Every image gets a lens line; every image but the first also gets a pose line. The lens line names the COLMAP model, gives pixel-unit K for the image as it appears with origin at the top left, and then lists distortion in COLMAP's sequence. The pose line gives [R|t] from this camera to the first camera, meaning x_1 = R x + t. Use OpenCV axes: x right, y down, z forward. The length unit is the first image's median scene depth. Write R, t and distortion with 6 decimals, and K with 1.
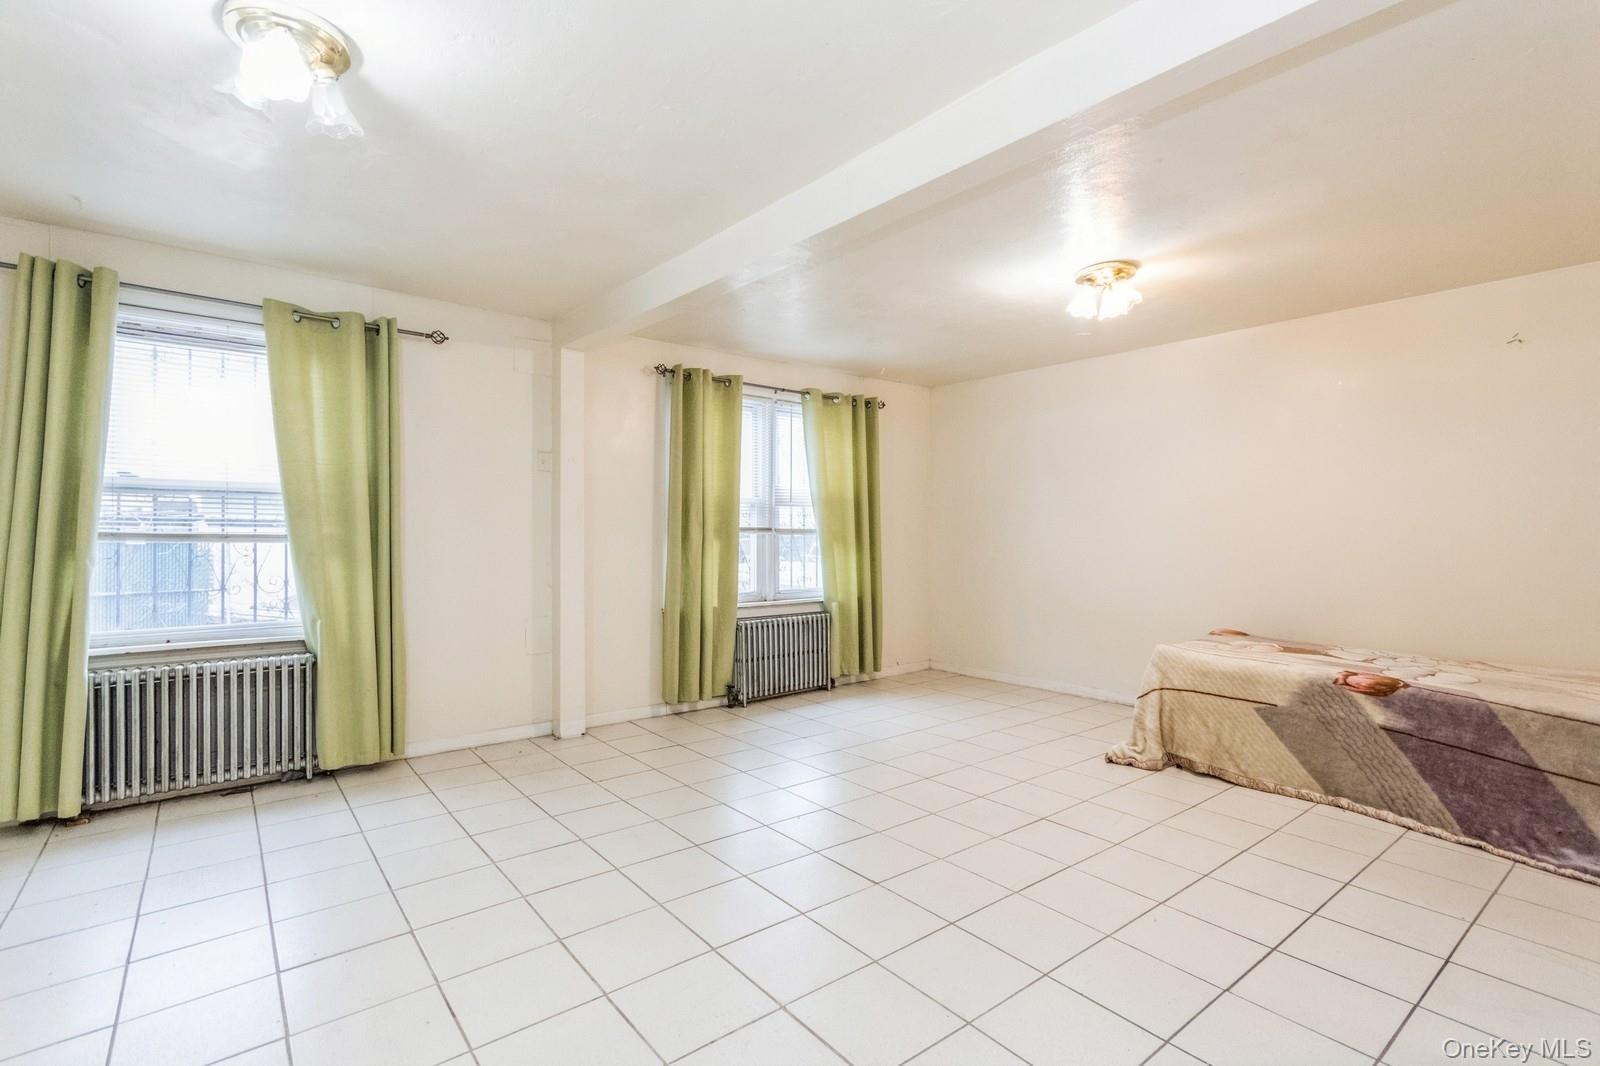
lens RADIAL K [[761.3, 0, 786.1], [0, 761.3, 524.4], [0, 0, 1]] dist [-0.000936, -0.000495]
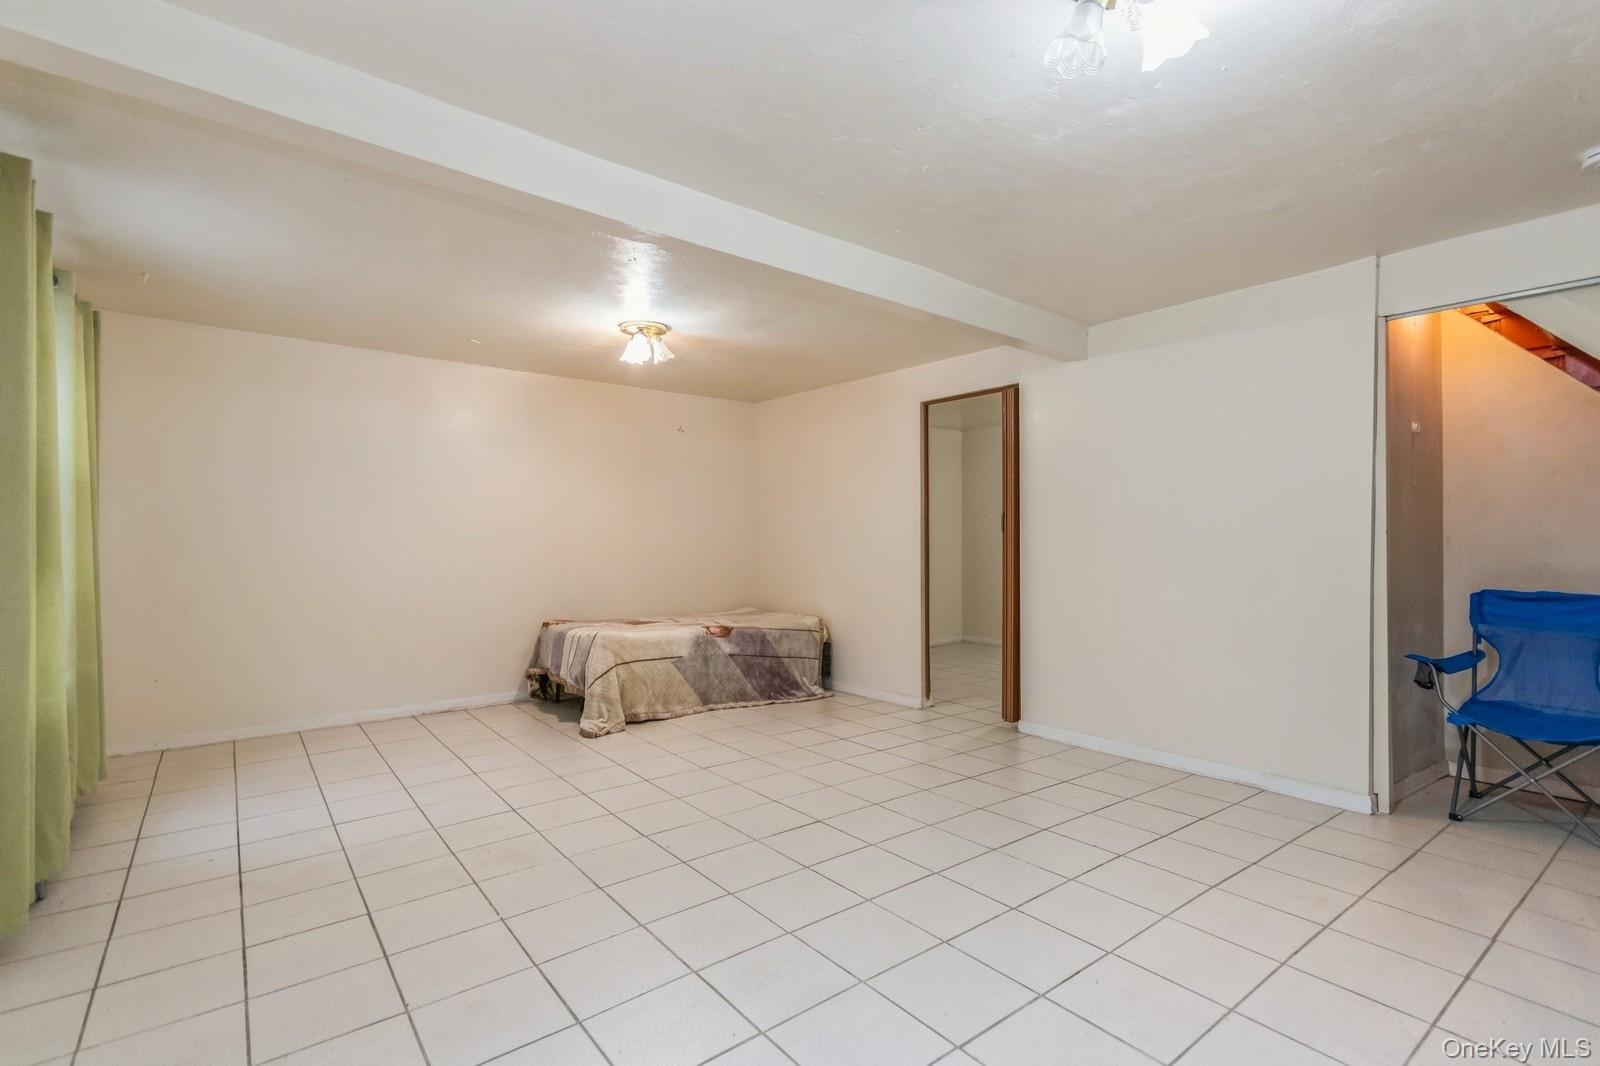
lens RADIAL K [[761.3, 0, 803.1], [0, 761.3, 529.1], [0, 0, 1]] dist [-0.000936, -0.000495]
pose [[-0.000347, 0.001216, 0.999999, -0.887492], [-0.011397, 0.999934, -0.001220, -0.011652], [-0.999935, -0.011397, -0.000333, 0.818399]]
